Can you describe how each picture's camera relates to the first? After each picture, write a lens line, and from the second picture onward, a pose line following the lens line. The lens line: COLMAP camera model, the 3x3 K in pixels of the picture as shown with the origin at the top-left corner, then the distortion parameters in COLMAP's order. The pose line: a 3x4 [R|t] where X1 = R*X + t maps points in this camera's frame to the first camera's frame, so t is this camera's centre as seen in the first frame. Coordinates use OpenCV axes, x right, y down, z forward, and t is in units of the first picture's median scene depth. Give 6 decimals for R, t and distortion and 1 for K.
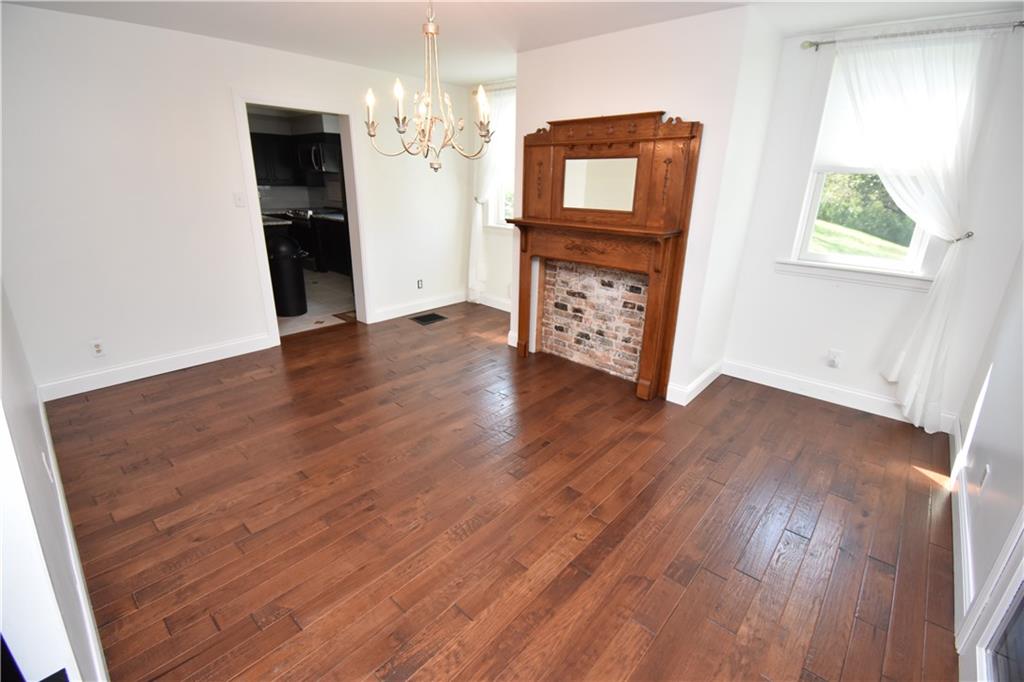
lens RADIAL K [[453.5, 0, 510.4], [0, 453.5, 339.6], [0, 0, 1]] dist [0.024021, -0.027523]
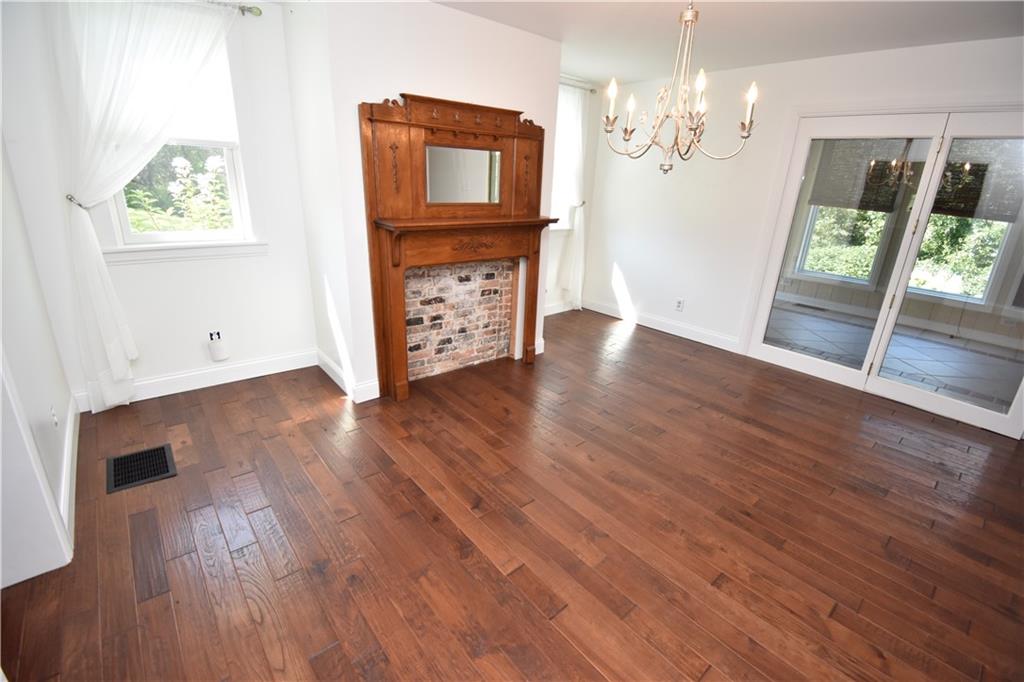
lens RADIAL K [[453.5, 0, 510.4], [0, 453.5, 339.6], [0, 0, 1]] dist [0.024021, -0.027523]
pose [[0.118041, -0.346611, 0.930552, -0.724871], [0.291292, 0.907964, 0.301247, -0.269019], [-0.949324, 0.235503, 0.208142, 0.736000]]
